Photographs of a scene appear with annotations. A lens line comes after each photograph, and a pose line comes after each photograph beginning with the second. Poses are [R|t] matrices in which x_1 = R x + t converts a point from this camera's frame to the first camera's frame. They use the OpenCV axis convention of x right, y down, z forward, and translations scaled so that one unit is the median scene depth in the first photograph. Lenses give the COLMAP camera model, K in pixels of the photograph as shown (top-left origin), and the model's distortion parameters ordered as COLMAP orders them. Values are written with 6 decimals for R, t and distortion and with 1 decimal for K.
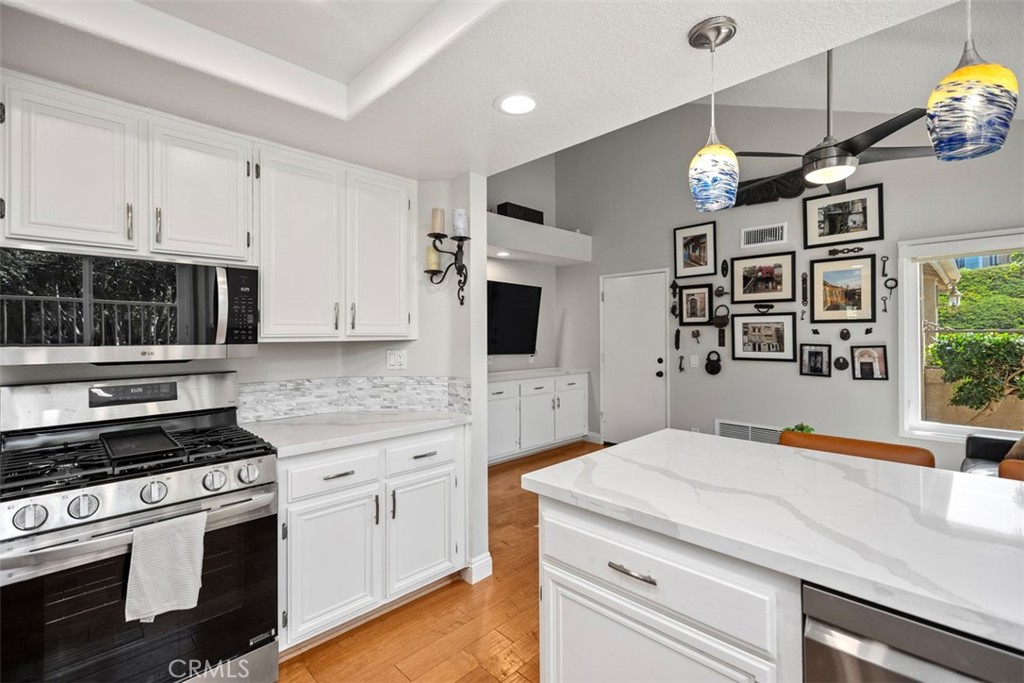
lens RADIAL K [[464.2, 0, 504.1], [0, 464.2, 329.5], [0, 0, 1]] dist [0.008419, -0.001377]
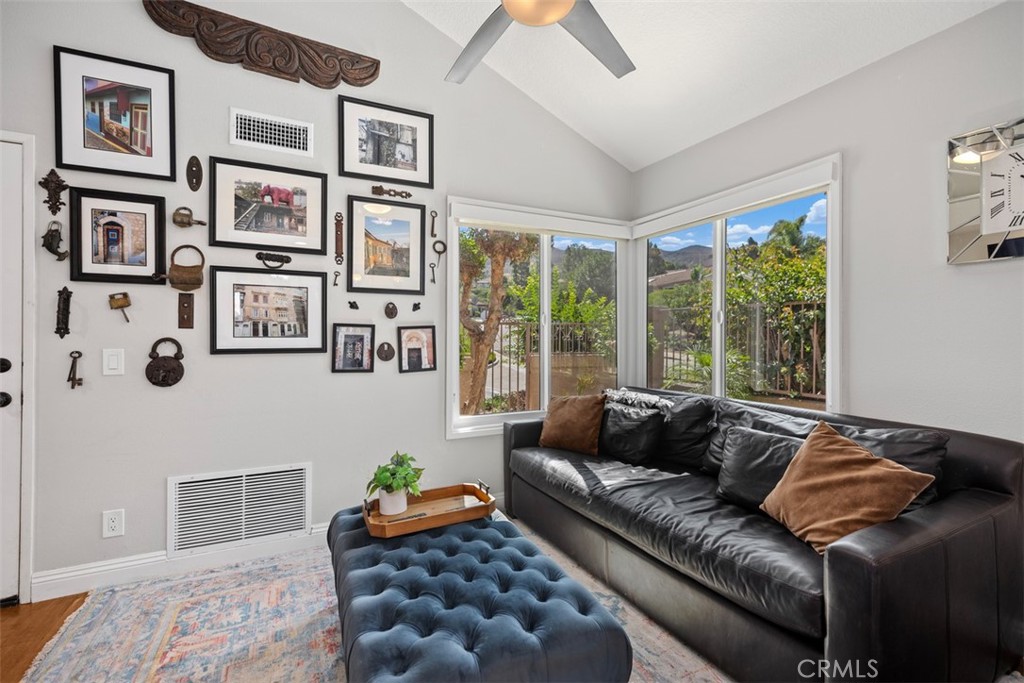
lens RADIAL K [[464.2, 0, 513.4], [0, 464.2, 338.4], [0, 0, 1]] dist [0.008419, -0.001377]
pose [[0.297007, 0.002564, 0.954872, 0.105402], [-0.012775, 0.999918, 0.001289, 0.046742], [-0.954790, -0.012581, 0.297015, 0.572429]]
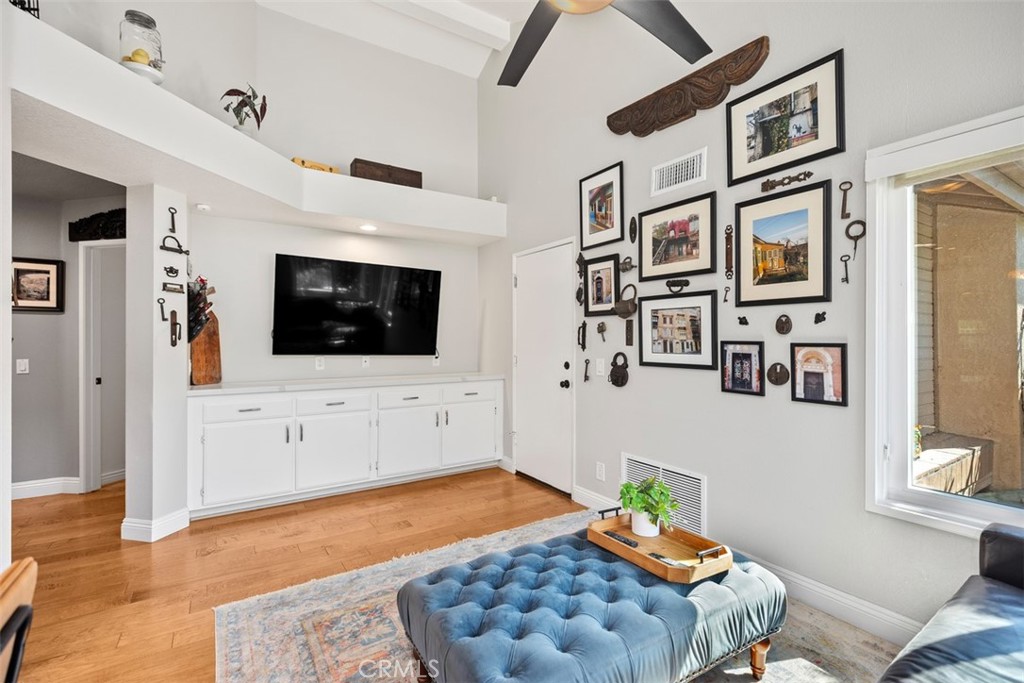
lens RADIAL K [[464.2, 0, 503.2], [0, 464.2, 336.4], [0, 0, 1]] dist [0.008419, -0.001377]
pose [[0.978108, 0.002038, -0.208090, 0.476430], [-0.000616, 0.999976, 0.006902, 0.020456], [0.208099, -0.006623, 0.978085, 0.333287]]
